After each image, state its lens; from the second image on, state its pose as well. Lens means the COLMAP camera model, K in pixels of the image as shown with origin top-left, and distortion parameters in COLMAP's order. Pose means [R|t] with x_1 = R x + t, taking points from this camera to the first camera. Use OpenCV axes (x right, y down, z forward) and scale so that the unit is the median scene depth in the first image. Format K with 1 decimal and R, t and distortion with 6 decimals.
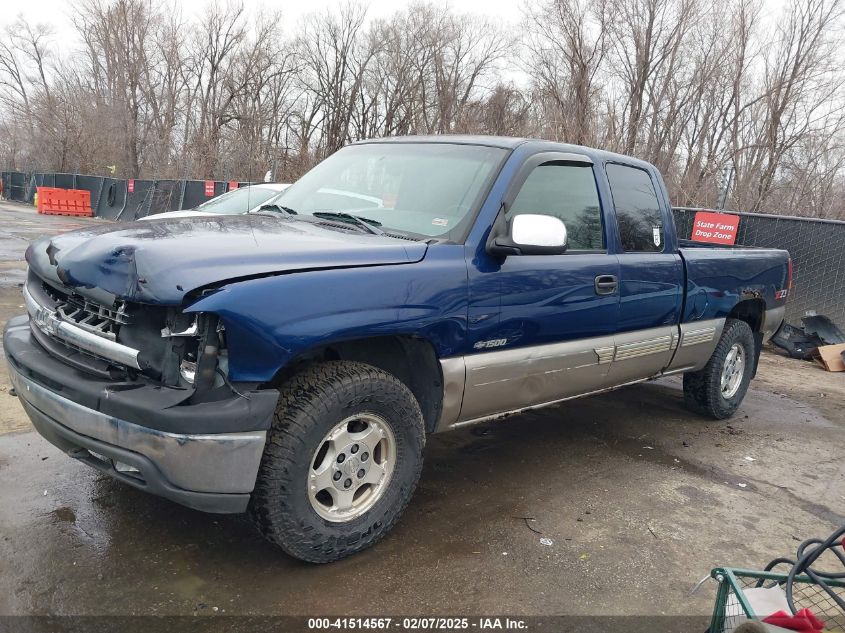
lens RADIAL K [[662.2, 0, 425.0], [0, 662.2, 319.9], [0, 0, 1]] dist [-0.002333, -0.013620]
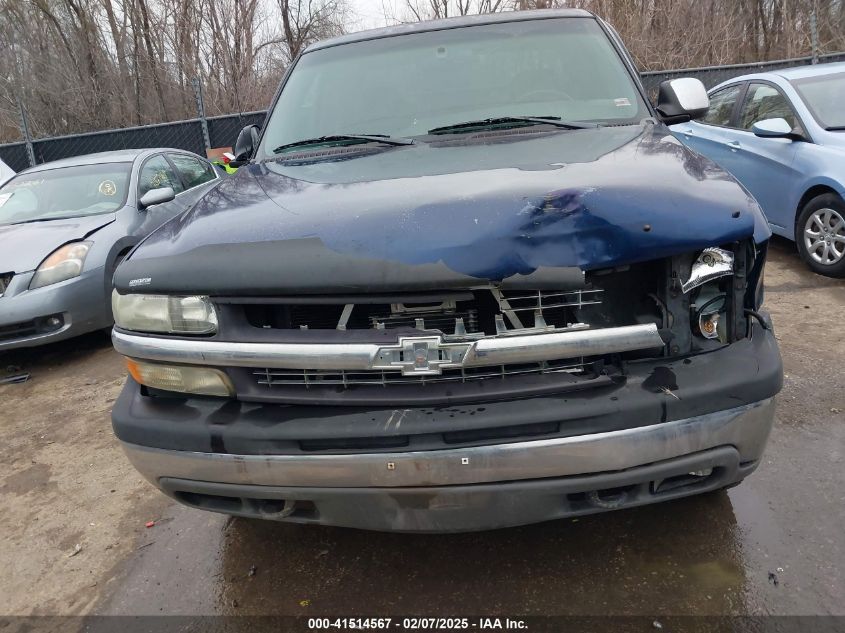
lens RADIAL K [[662.2, 0, 425.0], [0, 662.2, 319.9], [0, 0, 1]] dist [-0.002333, -0.013620]
pose [[0.750689, -0.346578, 0.562450, -0.952033], [0.274107, 0.938007, 0.212150, -0.167501], [-0.601109, -0.005087, 0.799151, 0.537342]]
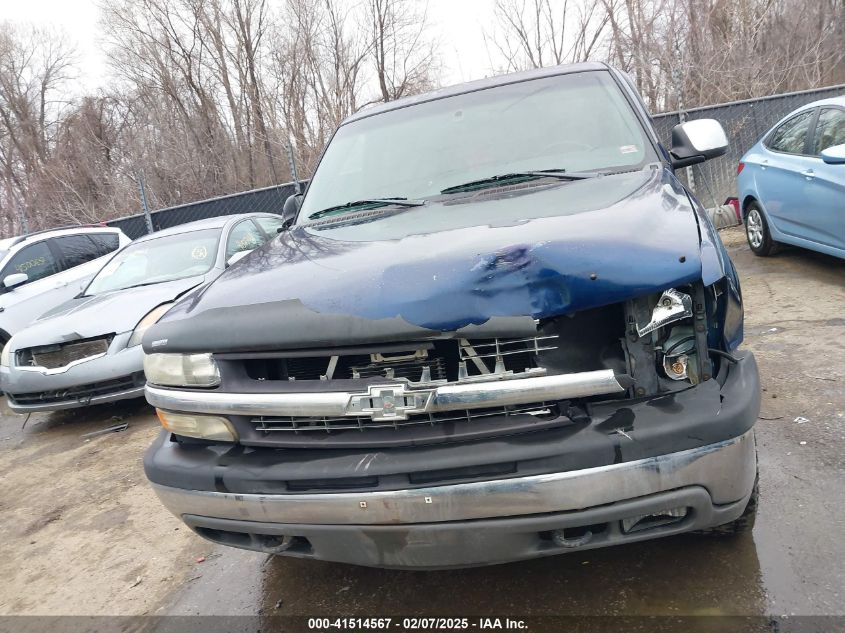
lens RADIAL K [[662.2, 0, 425.0], [0, 662.2, 319.9], [0, 0, 1]] dist [-0.002333, -0.013620]
pose [[0.822198, -0.338956, 0.457274, -0.865873], [0.330893, 0.938295, 0.100555, -0.139929], [-0.463142, 0.068633, 0.883623, 0.404464]]
